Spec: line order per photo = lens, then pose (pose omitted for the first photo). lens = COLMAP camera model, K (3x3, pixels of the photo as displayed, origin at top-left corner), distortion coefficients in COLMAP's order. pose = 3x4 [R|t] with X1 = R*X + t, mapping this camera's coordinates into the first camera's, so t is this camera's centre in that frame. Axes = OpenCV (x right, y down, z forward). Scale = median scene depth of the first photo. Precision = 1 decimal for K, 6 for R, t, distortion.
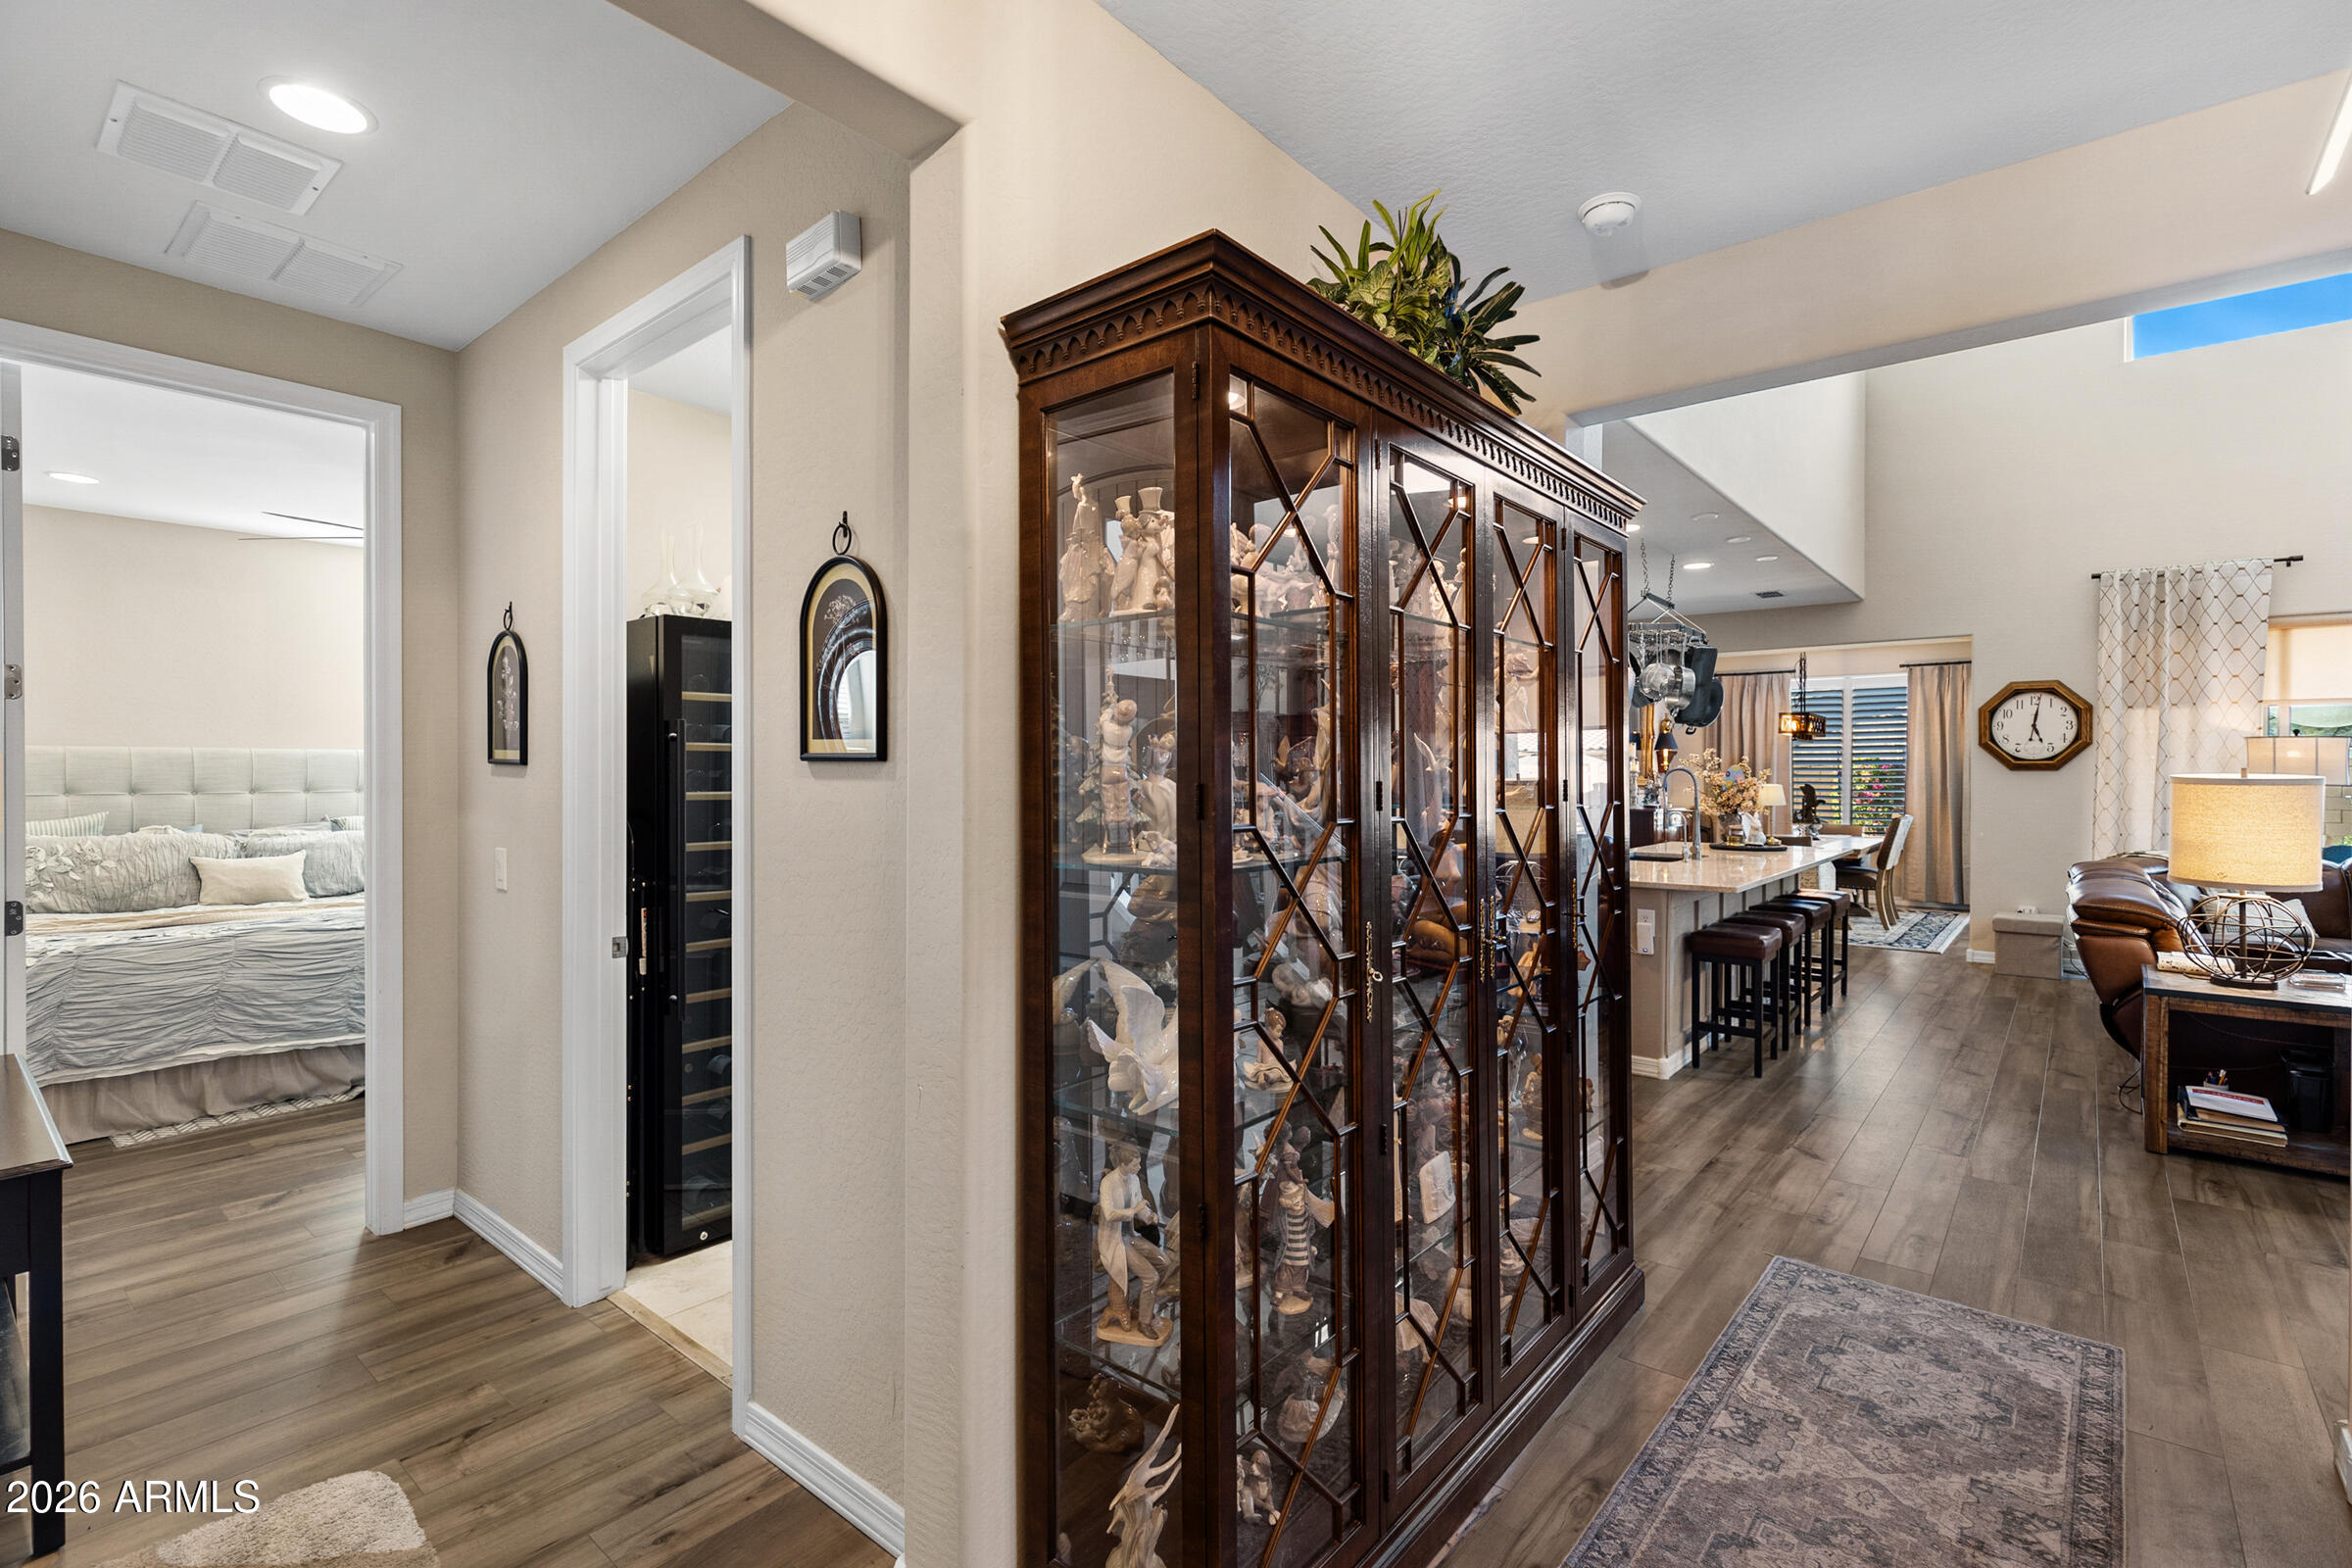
lens RADIAL K [[1079.2, 0, 1172.6], [0, 1079.2, 776.2], [0, 0, 1]] dist [0.002747, -0.001152]
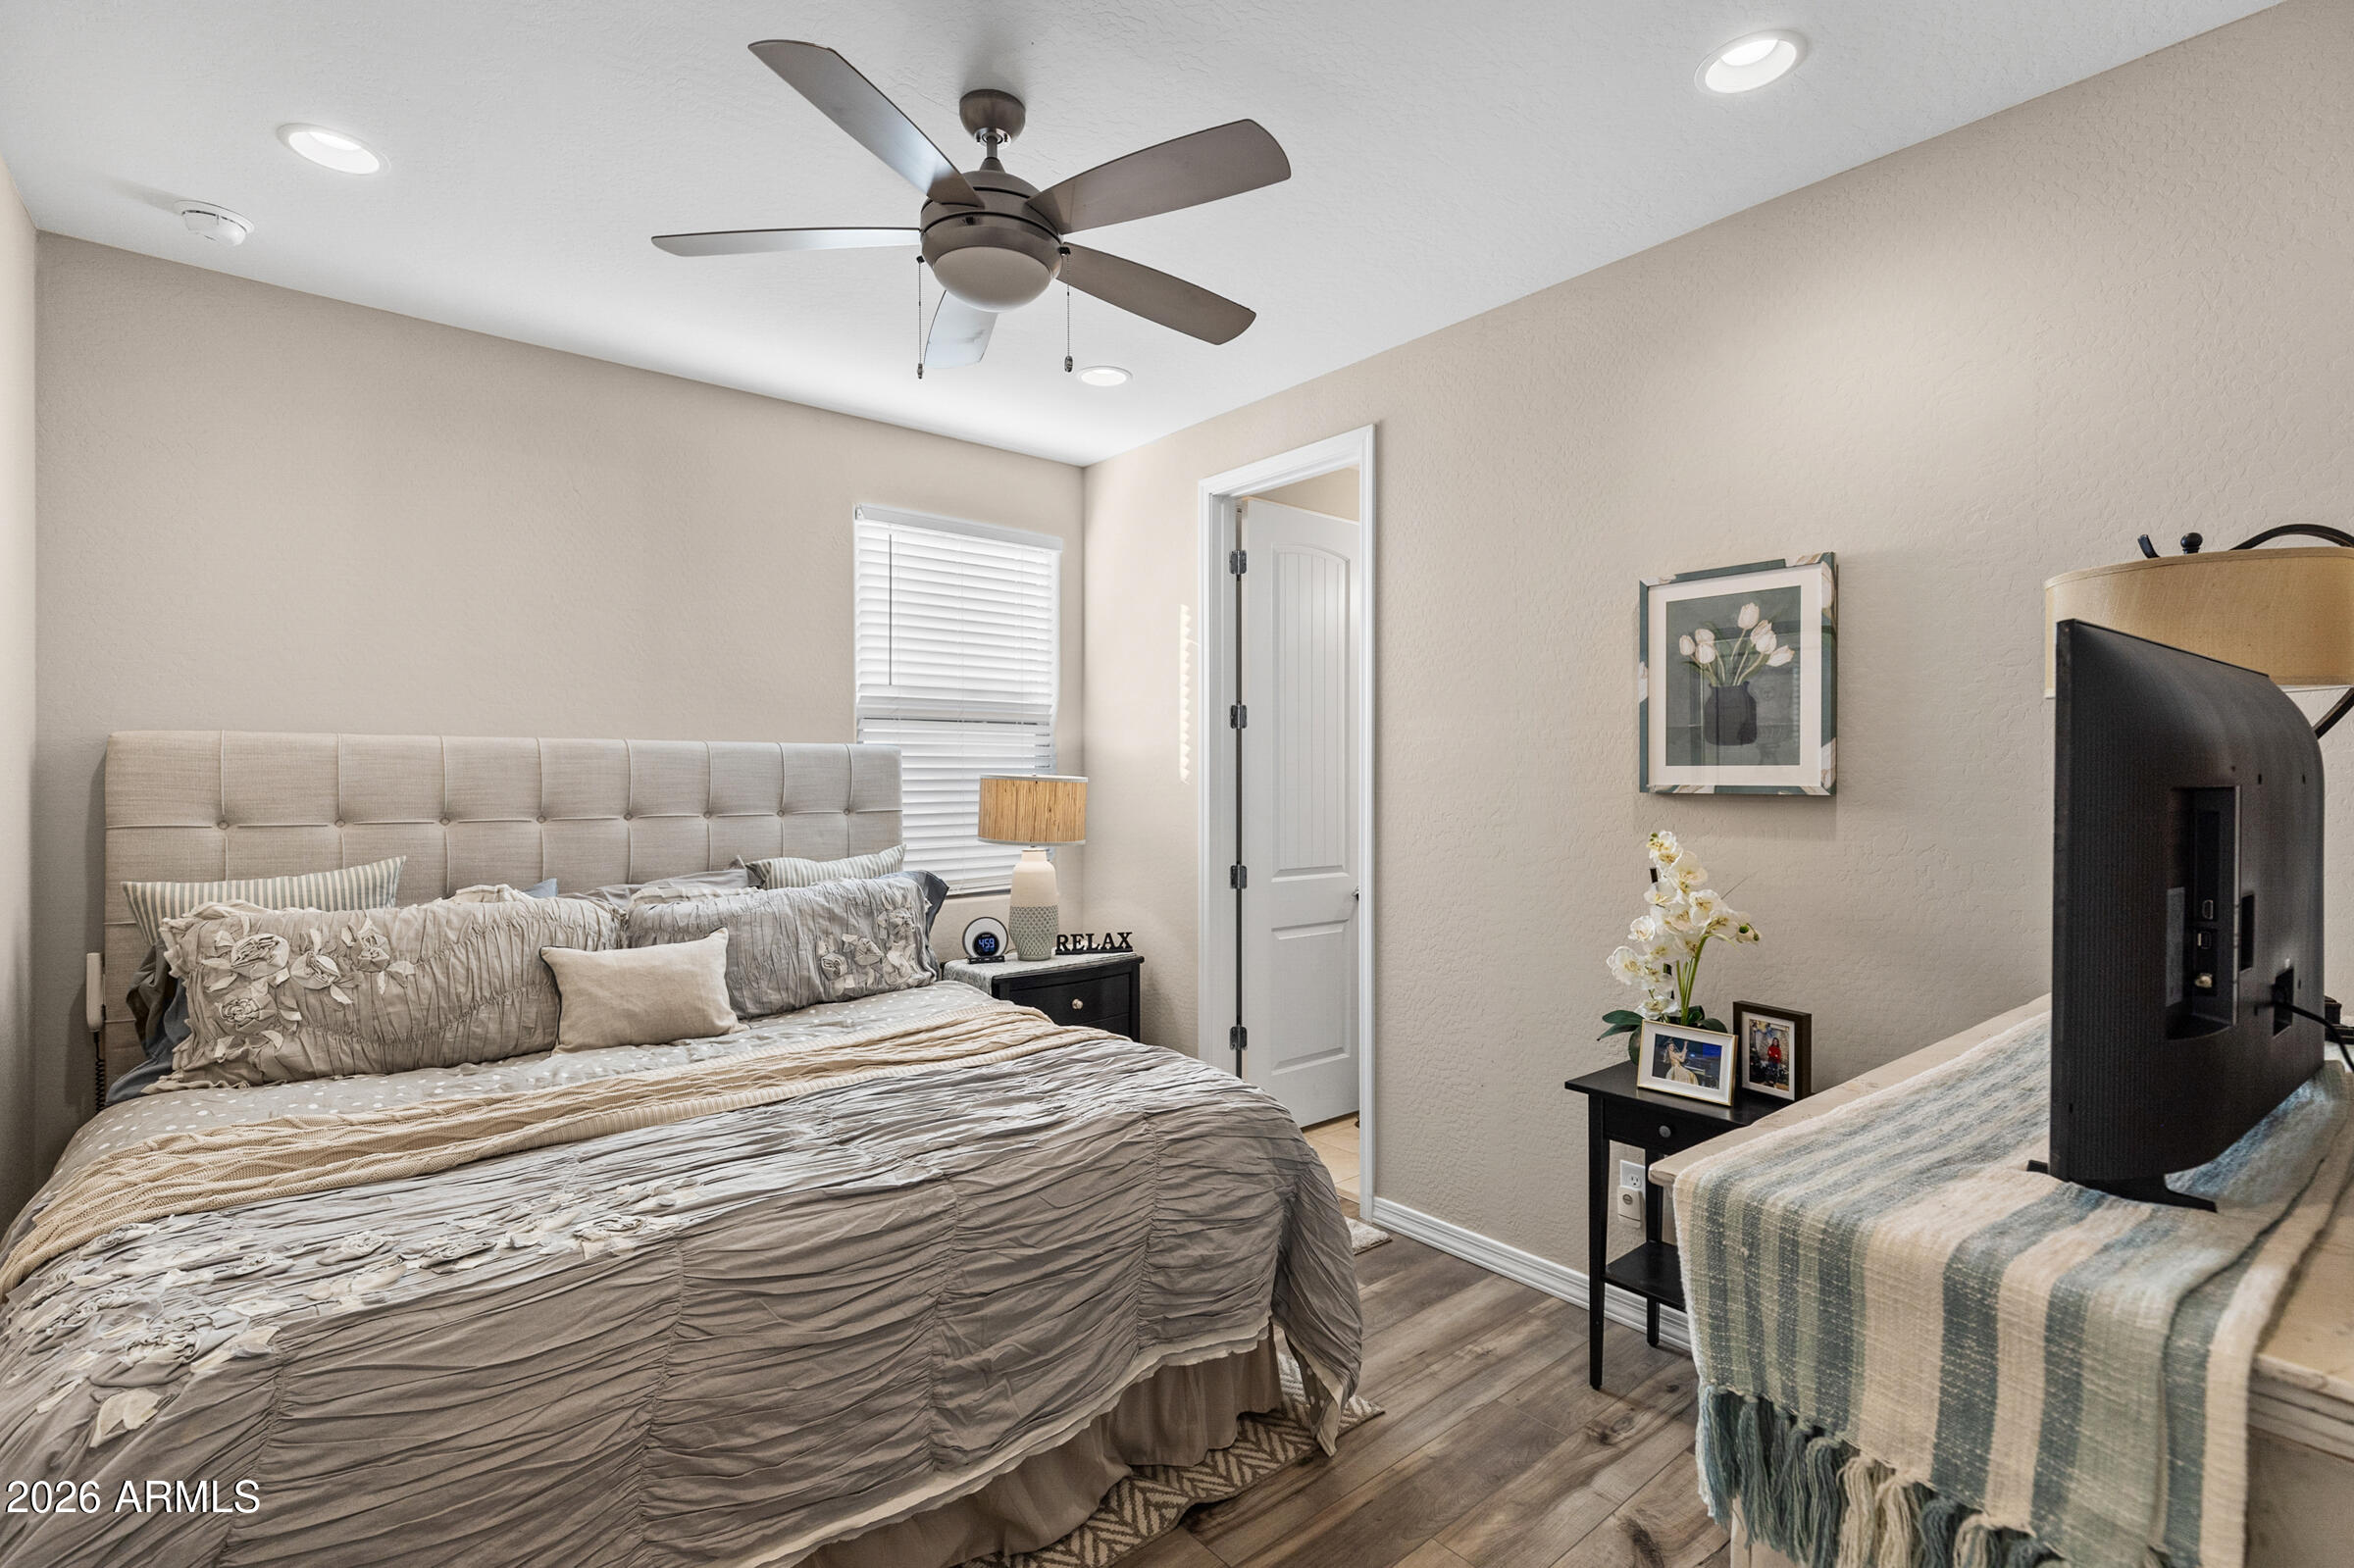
lens RADIAL K [[1080.0, 0, 1165.6], [0, 1080.0, 782.6], [0, 0, 1]] dist [0.002747, -0.001152]
pose [[0.982812, -0.001002, -0.184607, -0.521608], [0.000999, 0.999999, -0.000108, -0.003011], [0.184607, -0.000078, 0.982812, 0.549017]]
